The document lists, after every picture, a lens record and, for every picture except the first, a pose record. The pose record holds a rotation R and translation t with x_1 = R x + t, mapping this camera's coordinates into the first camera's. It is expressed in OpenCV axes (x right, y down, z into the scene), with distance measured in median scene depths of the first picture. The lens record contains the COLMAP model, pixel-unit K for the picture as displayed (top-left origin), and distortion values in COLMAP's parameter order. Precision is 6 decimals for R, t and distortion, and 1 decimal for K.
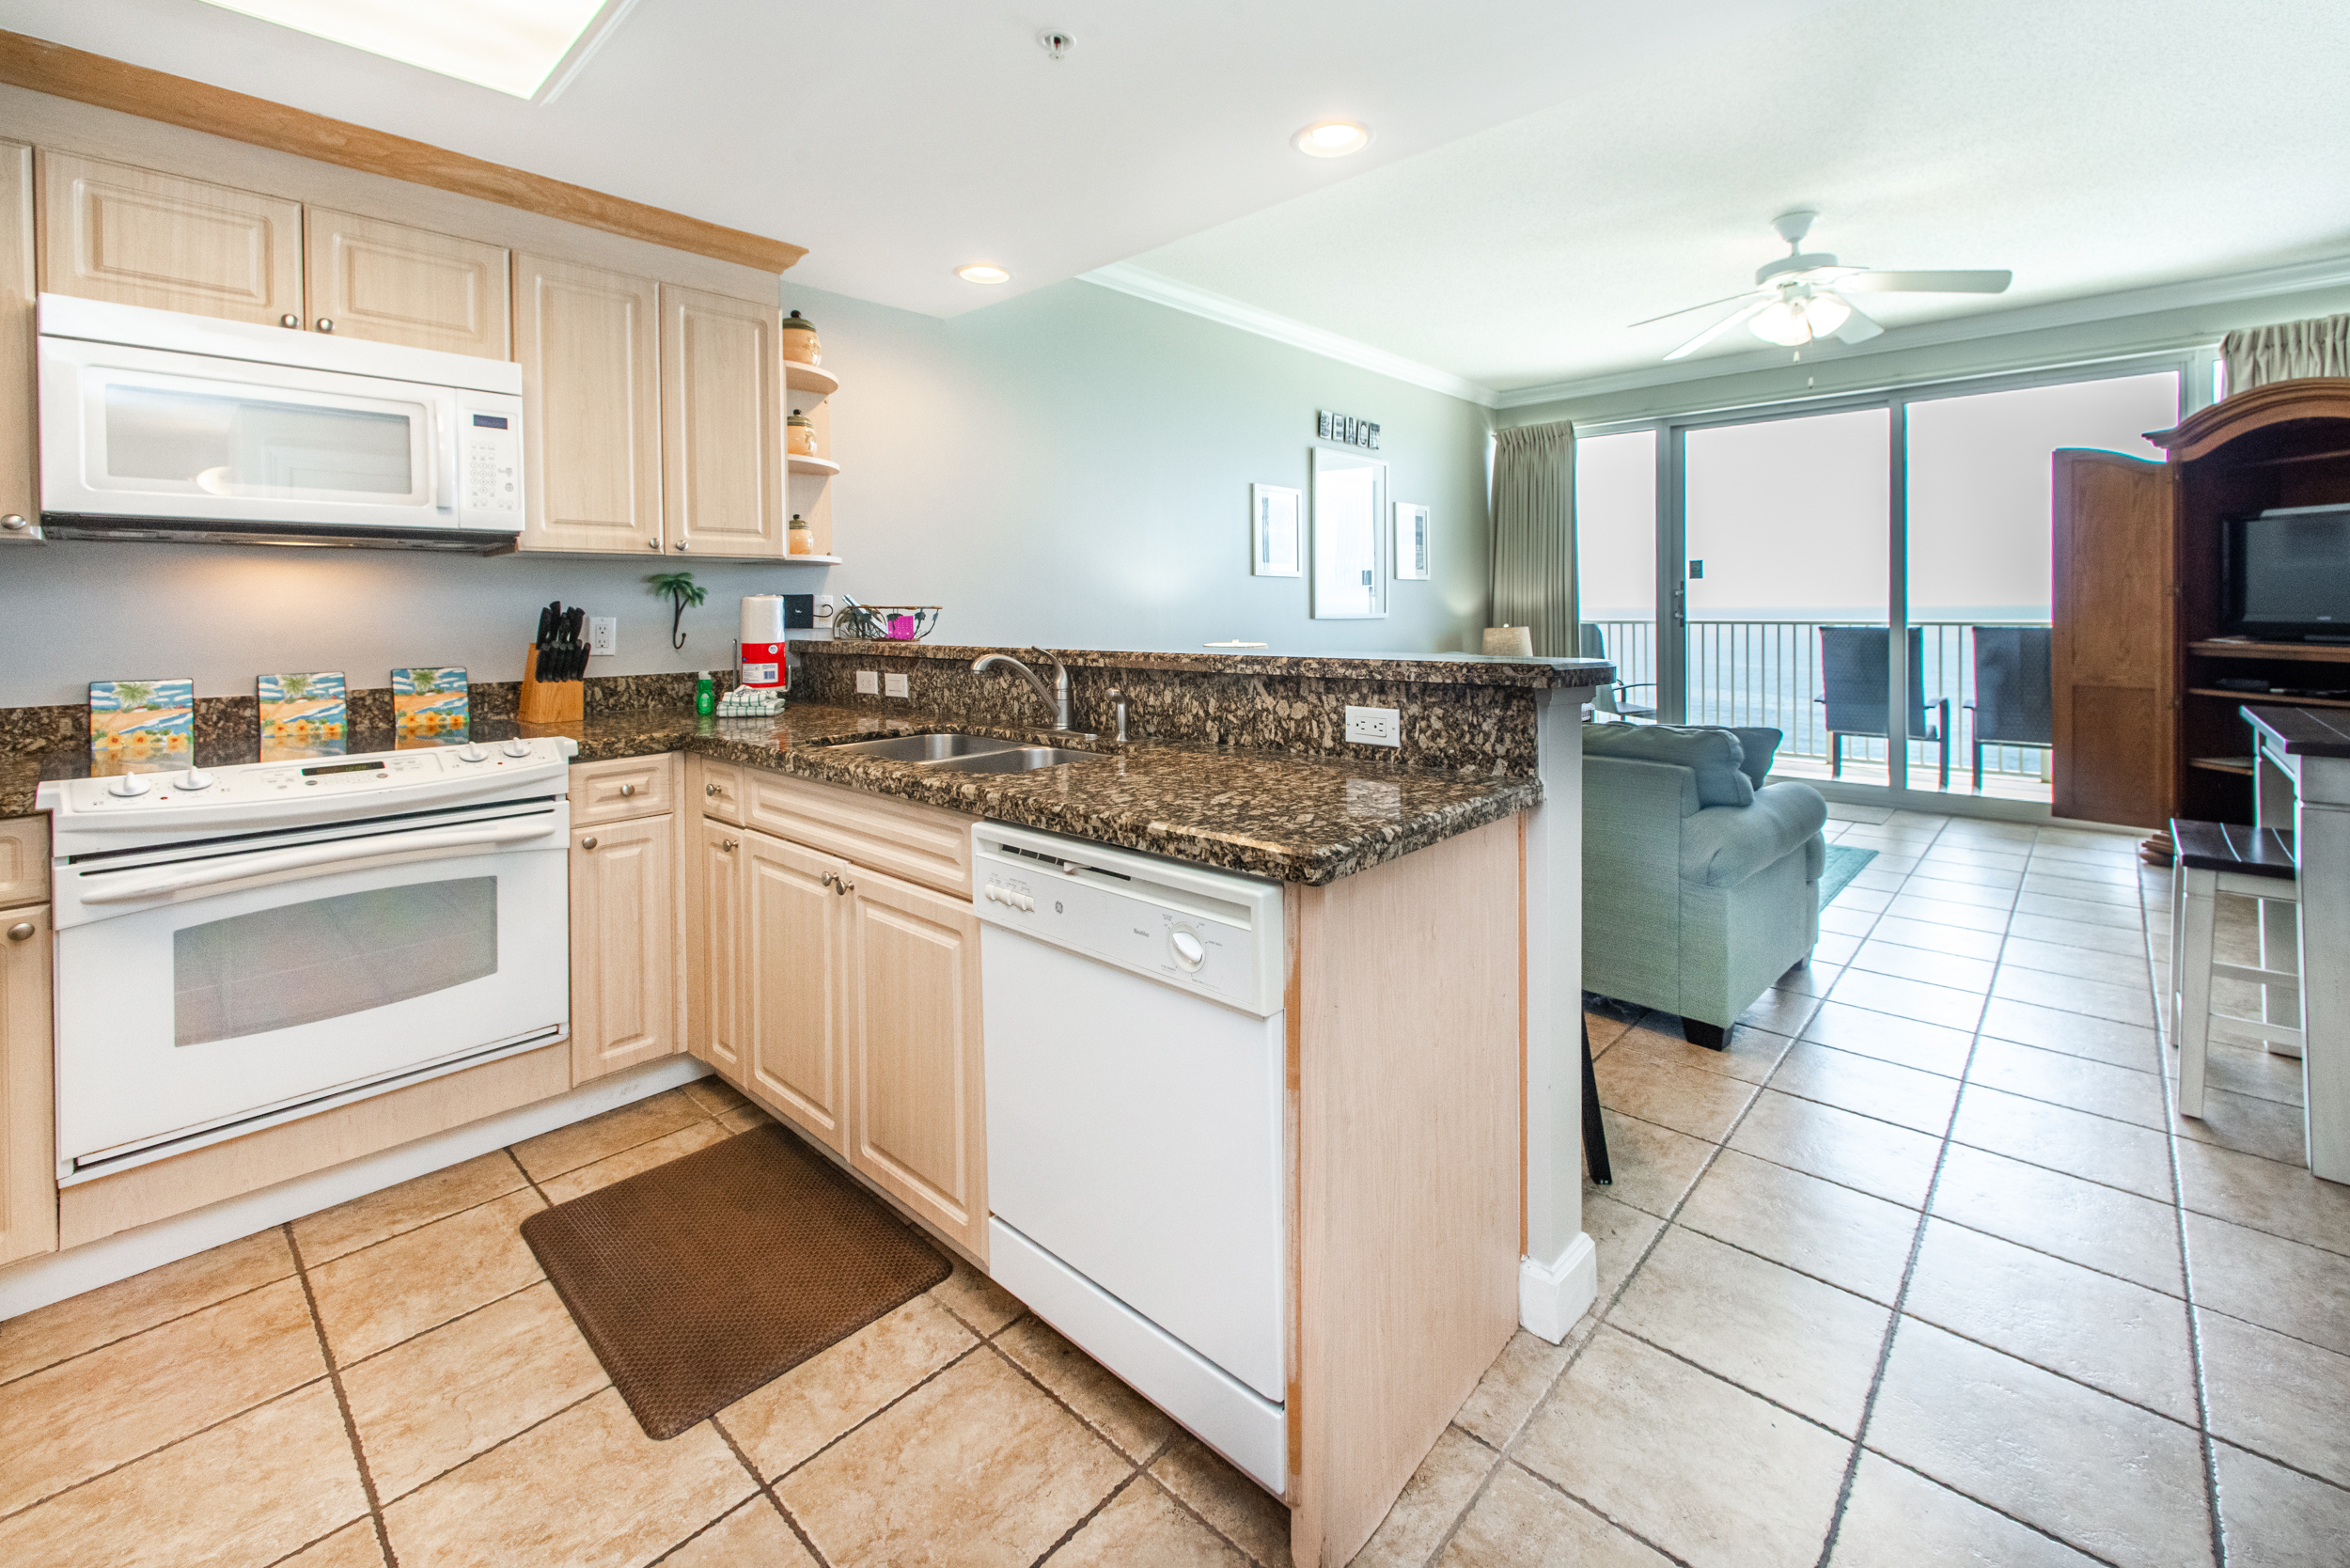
lens RADIAL K [[994.9, 0, 1182.1], [0, 994.9, 617.8], [0, 0, 1]] dist [0.008482, 0.000213]
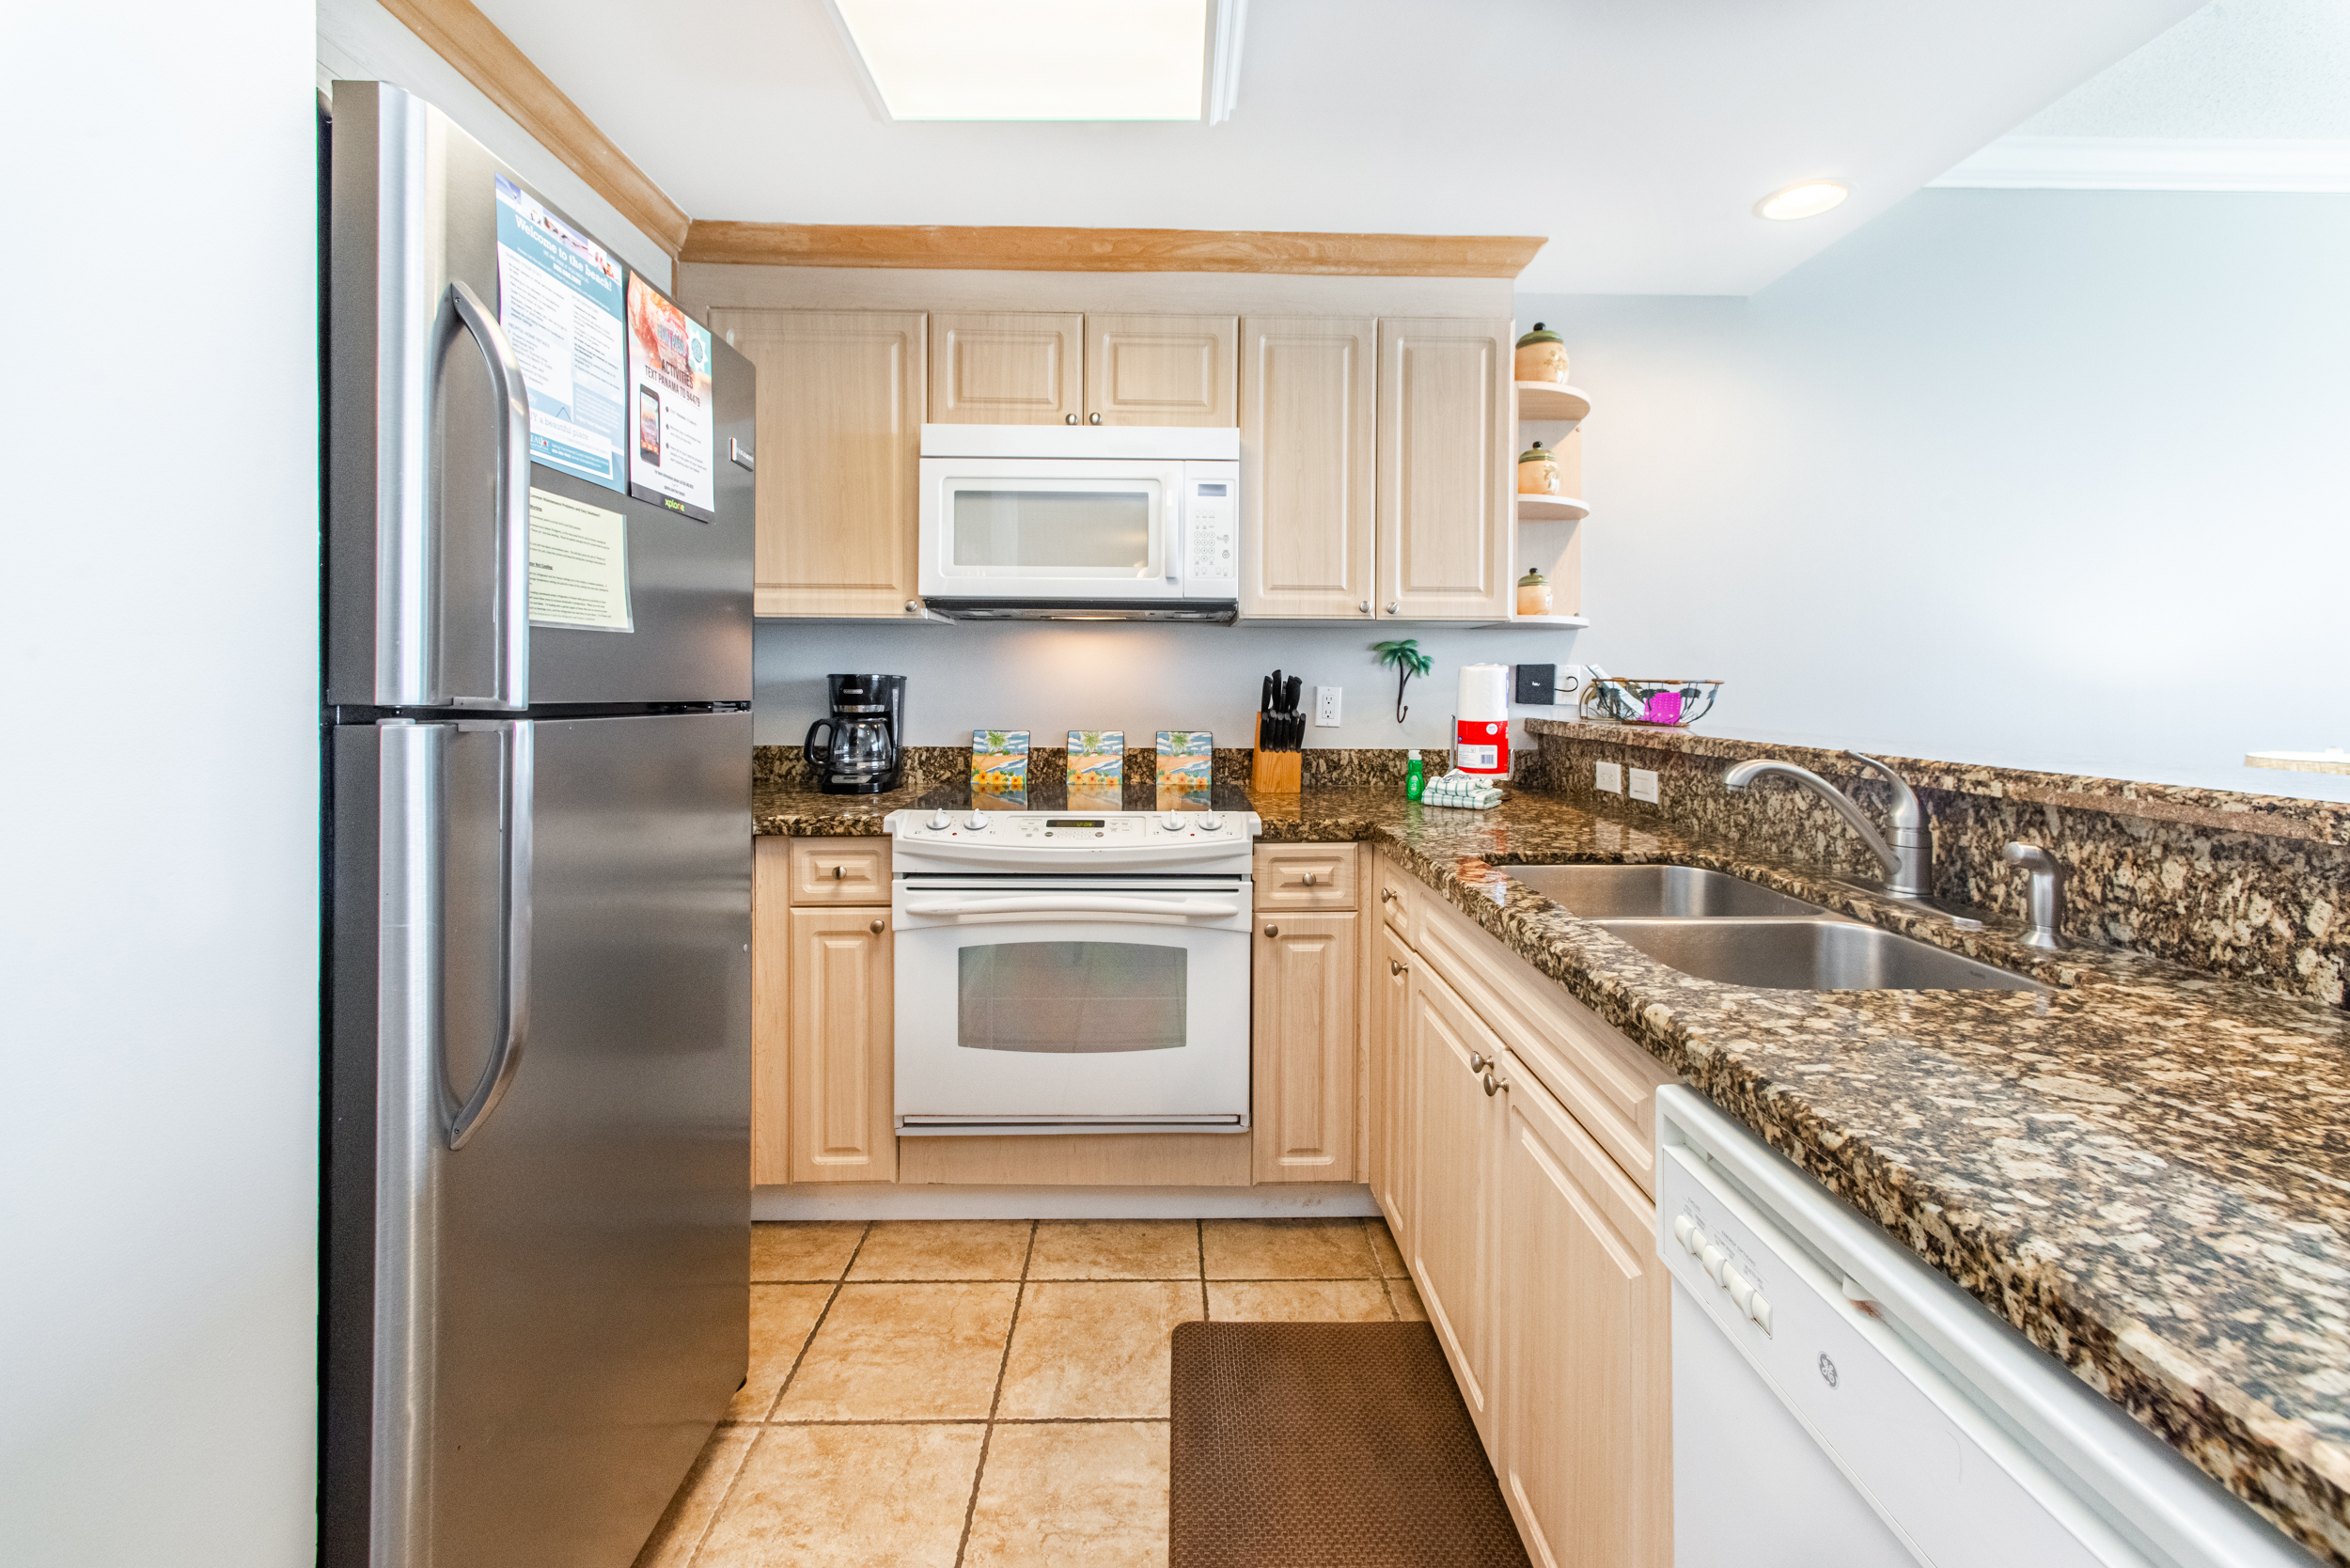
lens RADIAL K [[960.1, 0, 1187.1], [0, 960.1, 695.9], [0, 0, 1]] dist [0.002944, -0.000213]
pose [[0.698597, 0.025323, -0.715068, -0.015423], [-0.020304, 0.999673, 0.015565, -0.004277], [0.715228, 0.003645, 0.698882, 0.308960]]
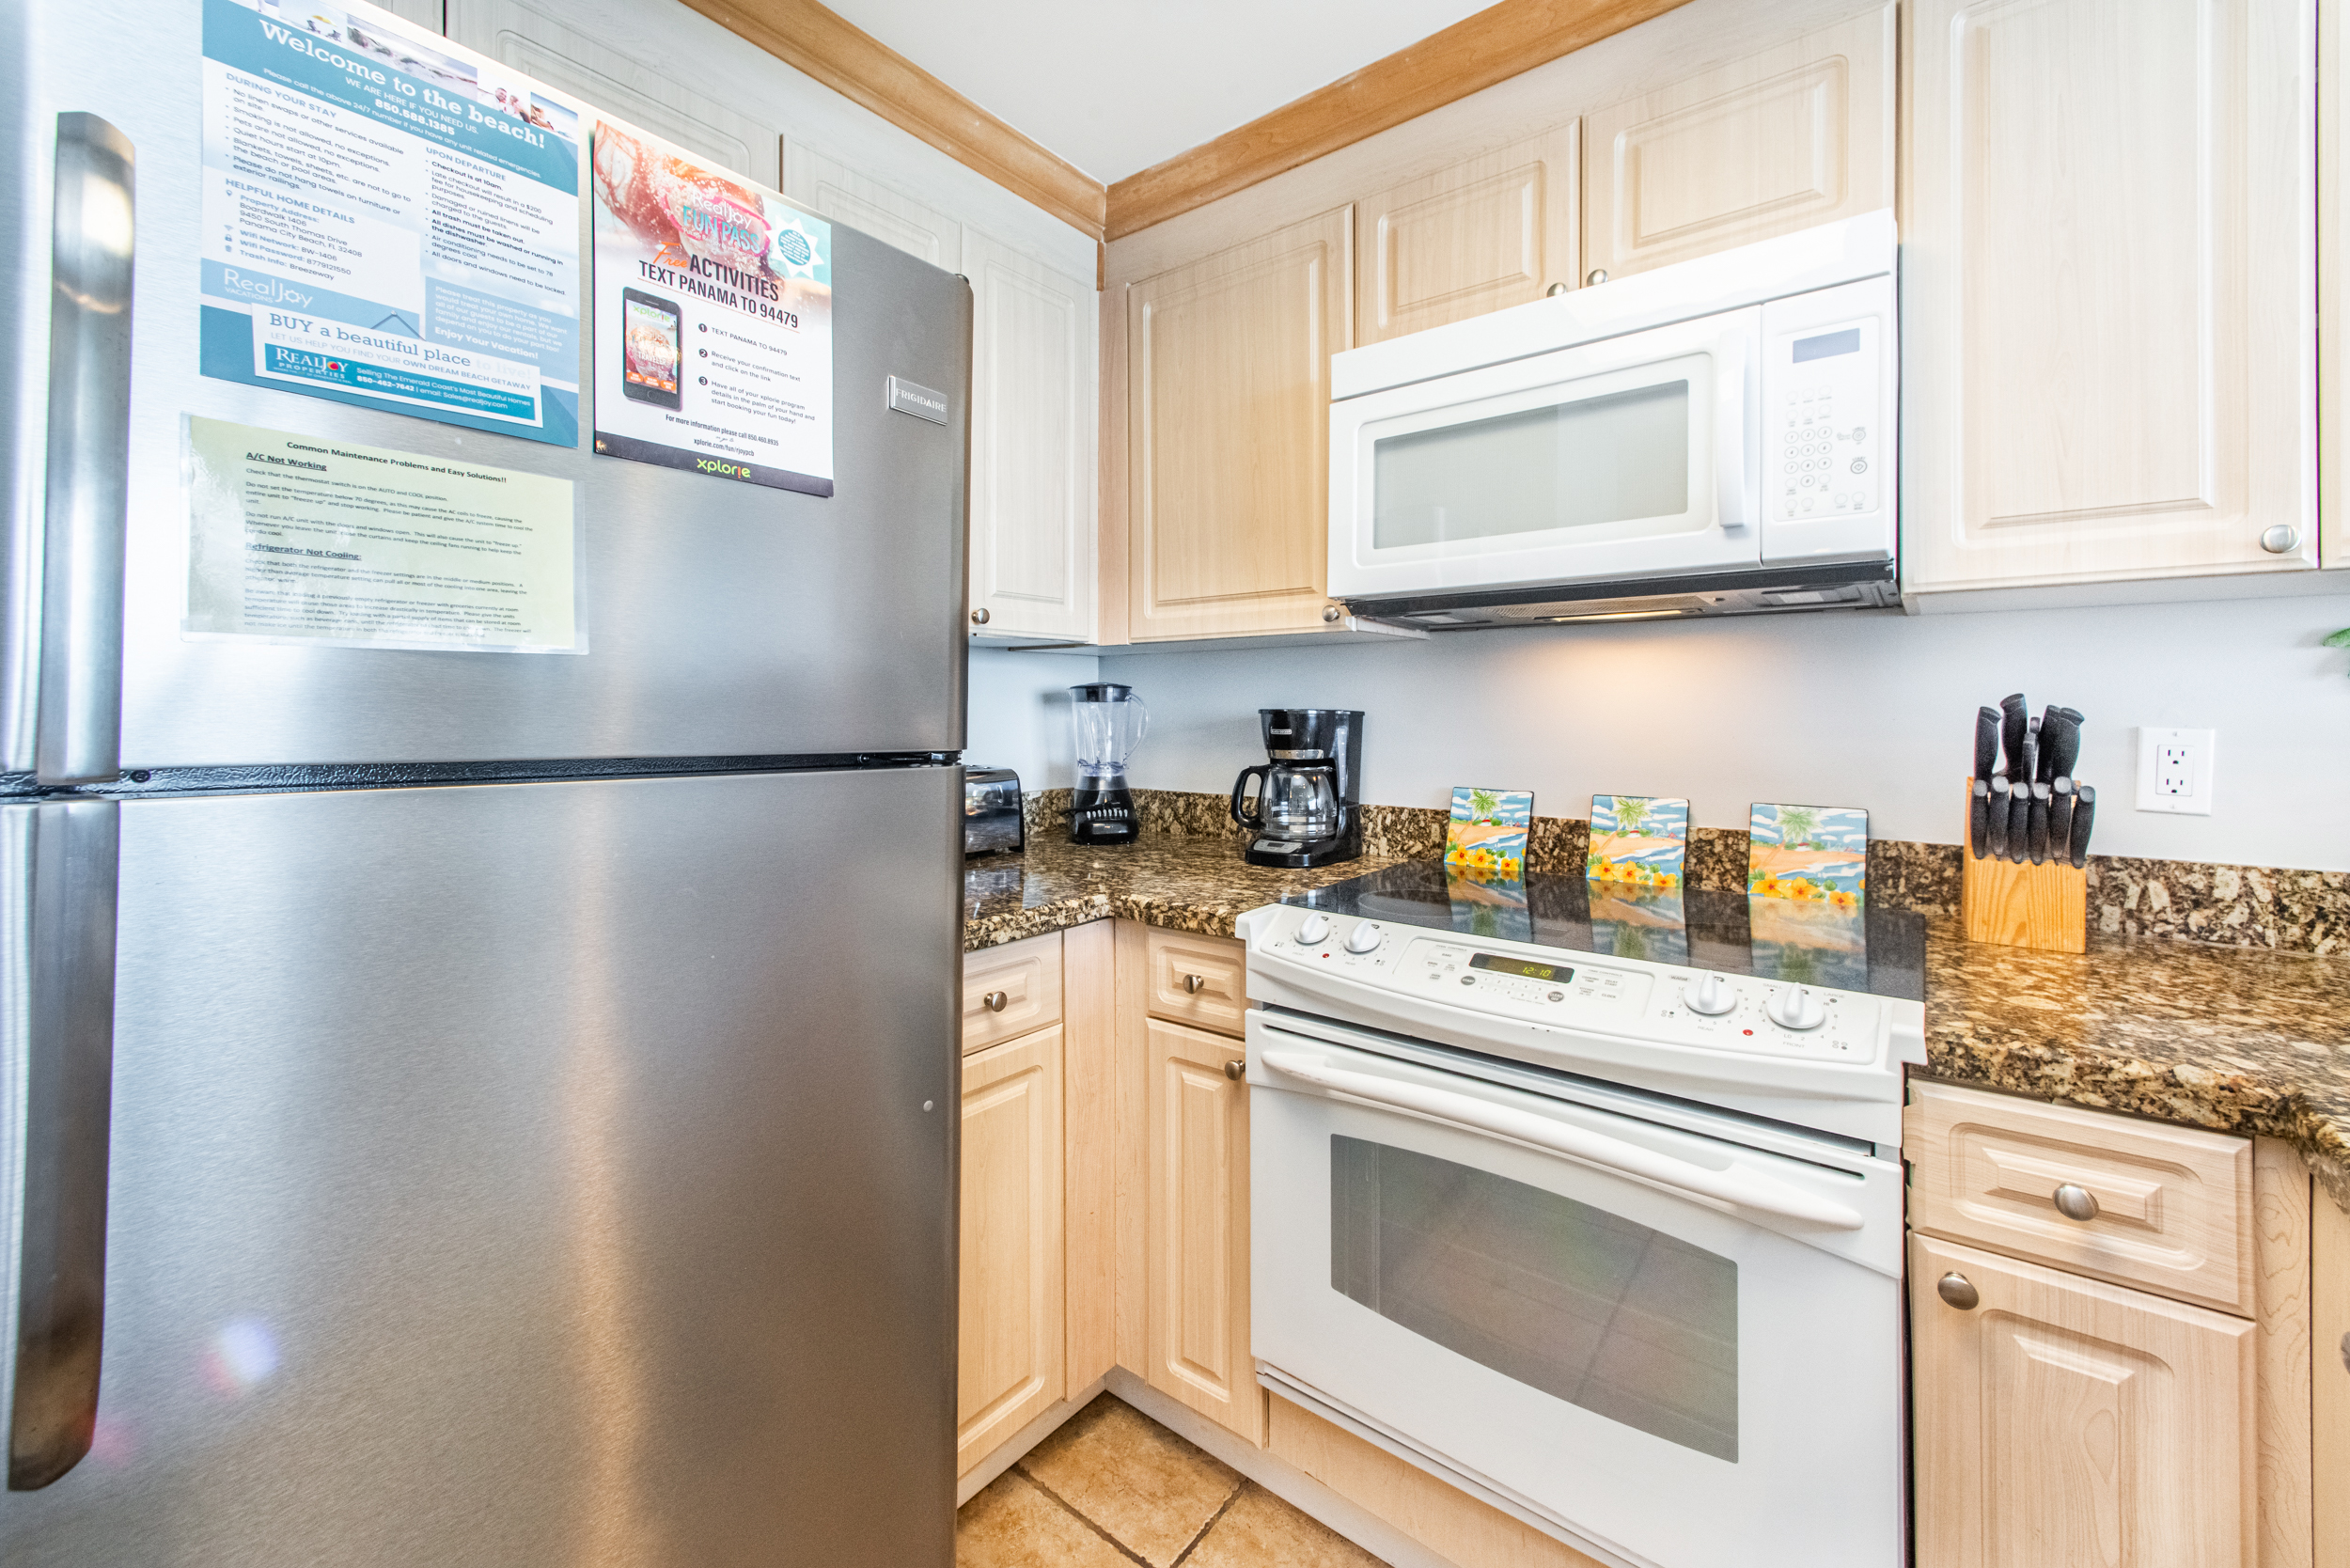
lens RADIAL K [[958.8, 0, 1182.1], [0, 958.8, 708.5], [0, 0, 1]] dist [0.004083, 0.000385]
pose [[0.084044, 0.007640, -0.996433, -0.224775], [-0.010647, 0.999920, 0.006768, -0.009351], [0.996405, 0.010040, 0.084119, 0.628619]]
